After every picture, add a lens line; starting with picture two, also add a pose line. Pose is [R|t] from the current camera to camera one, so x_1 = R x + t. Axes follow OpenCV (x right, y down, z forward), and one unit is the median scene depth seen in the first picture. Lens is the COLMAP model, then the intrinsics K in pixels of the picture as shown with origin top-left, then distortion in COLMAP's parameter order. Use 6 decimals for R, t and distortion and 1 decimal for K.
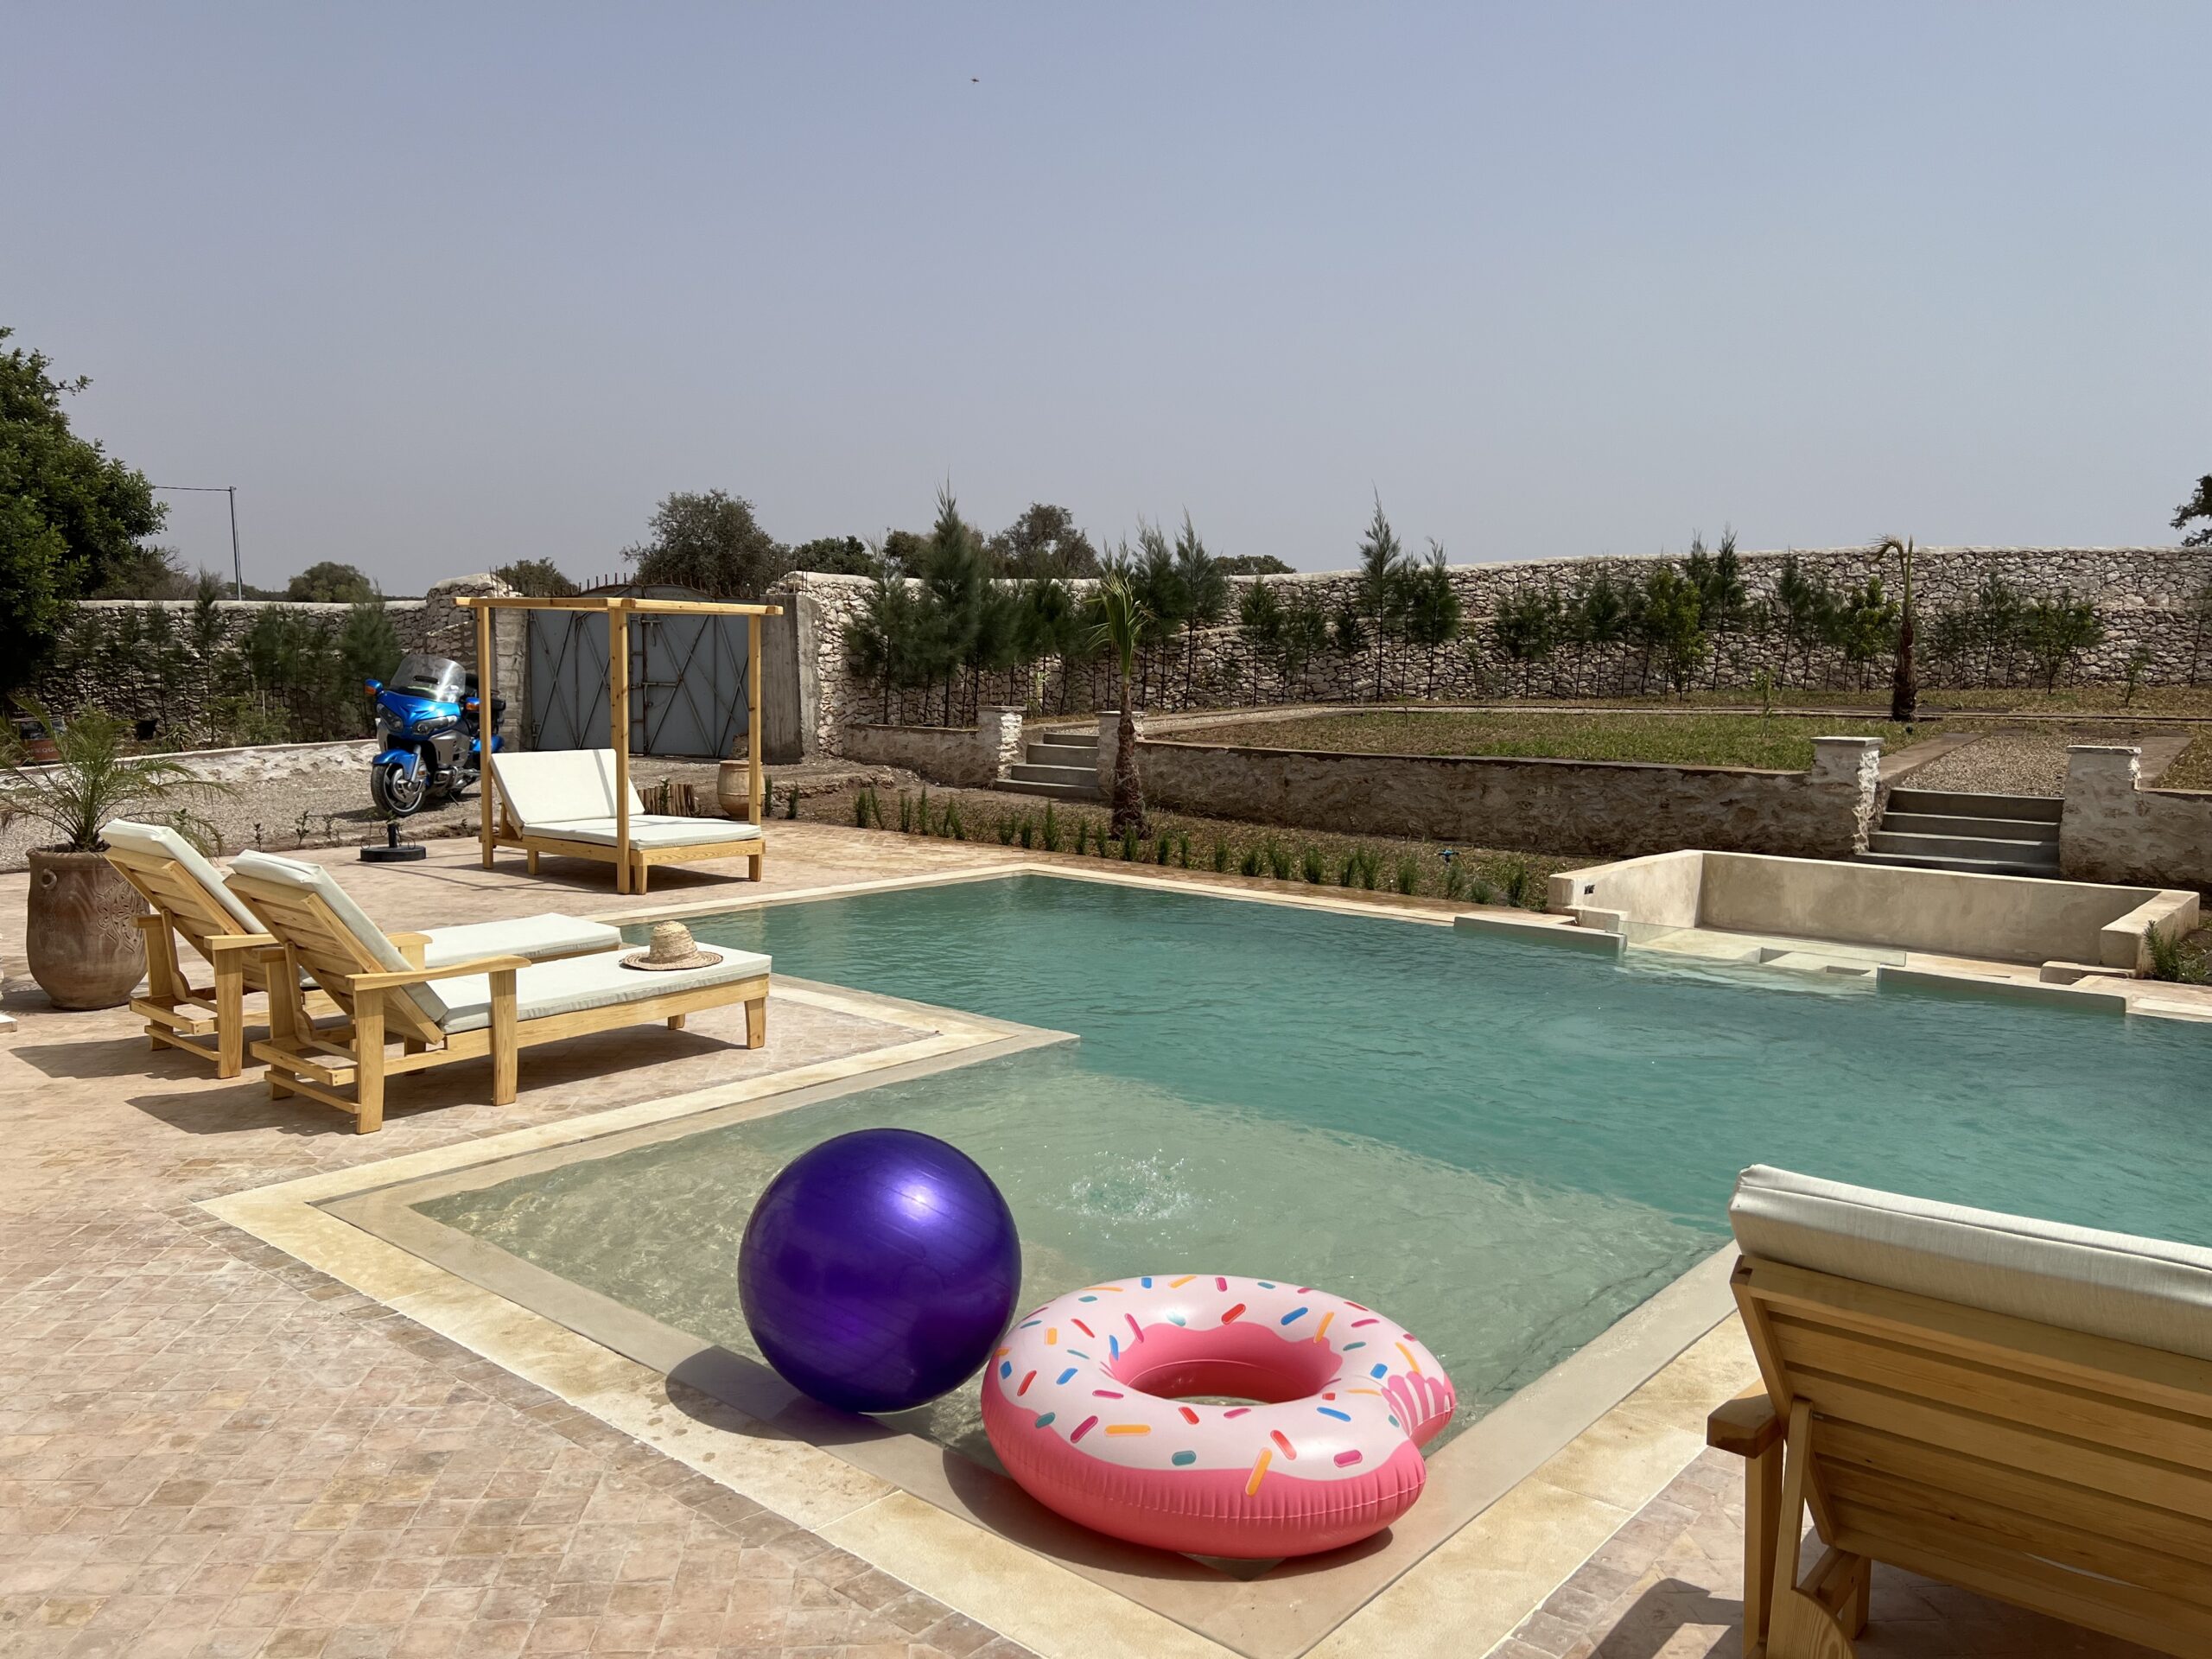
lens RADIAL K [[1666.8, 0, 1097.4], [0, 1666.8, 836.6], [0, 0, 1]] dist [0.063674, -0.072627]
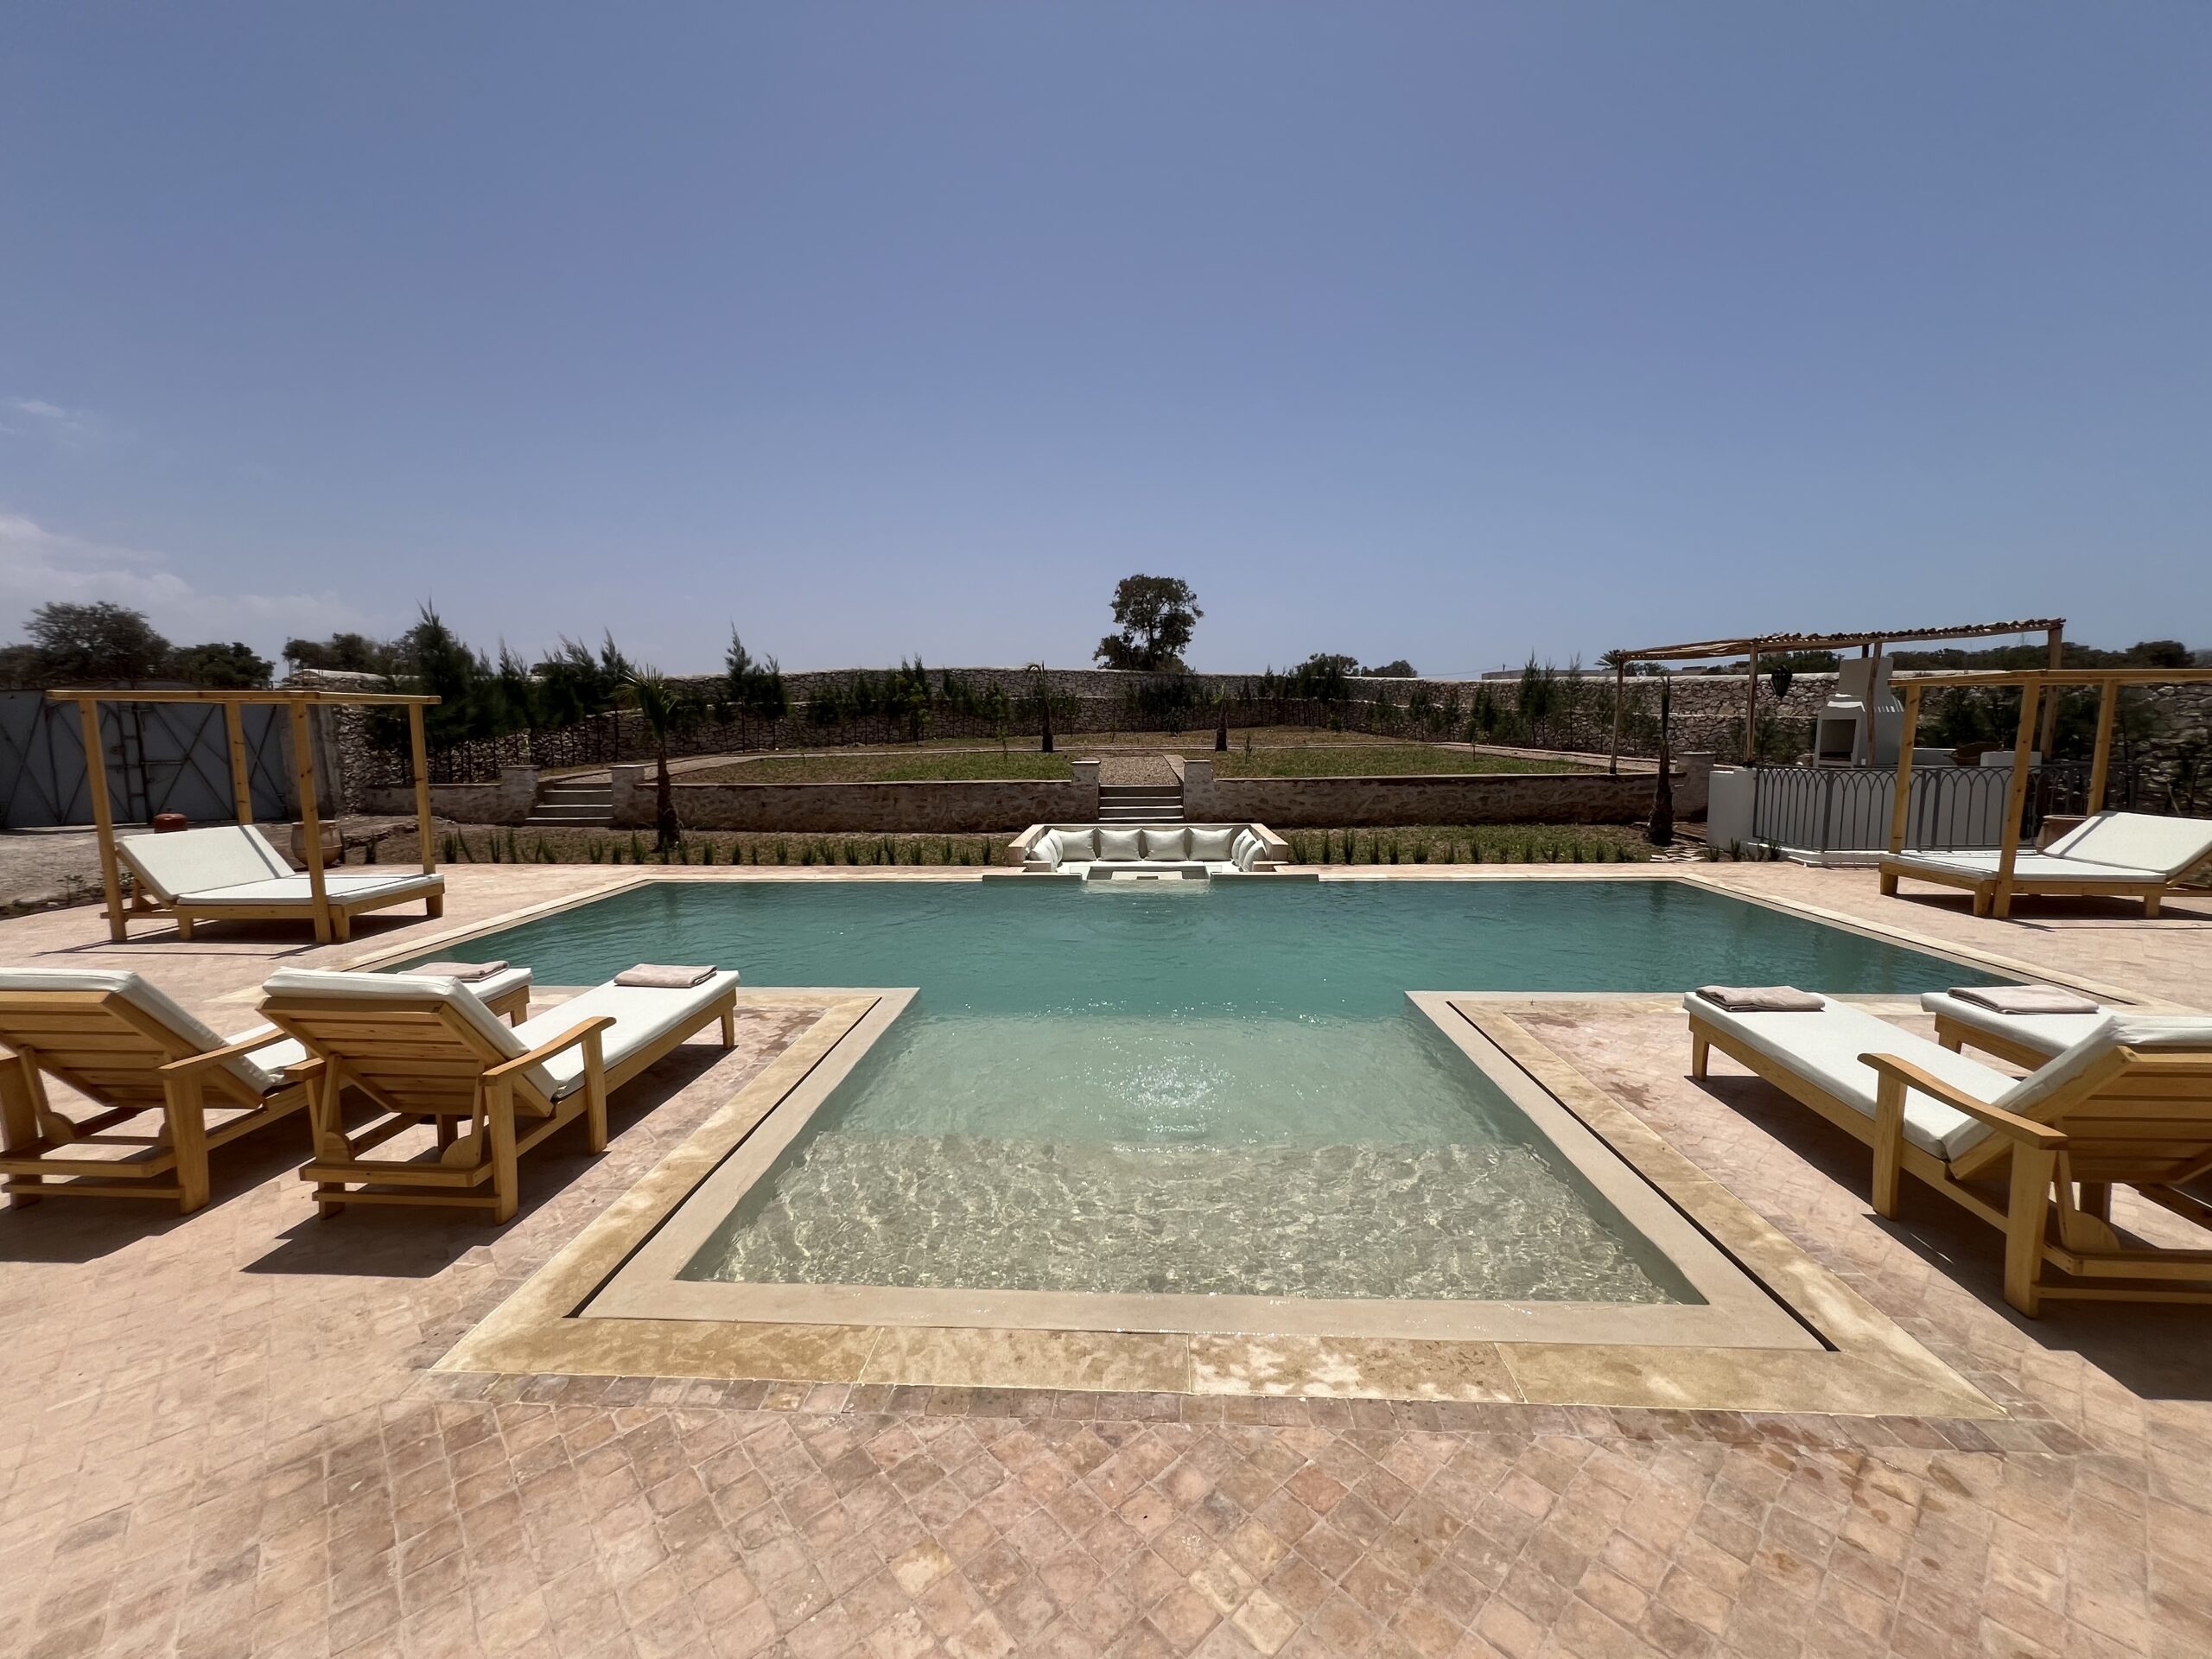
lens RADIAL K [[894.5, 0, 1106.0], [0, 894.5, 829.5], [0, 0, 1]] dist [-0.001131, -0.000407]
pose [[0.793248, -0.092539, 0.601826, -0.119403], [0.084791, 0.995542, 0.041317, -0.013226], [-0.602967, 0.018255, 0.797558, 0.091715]]
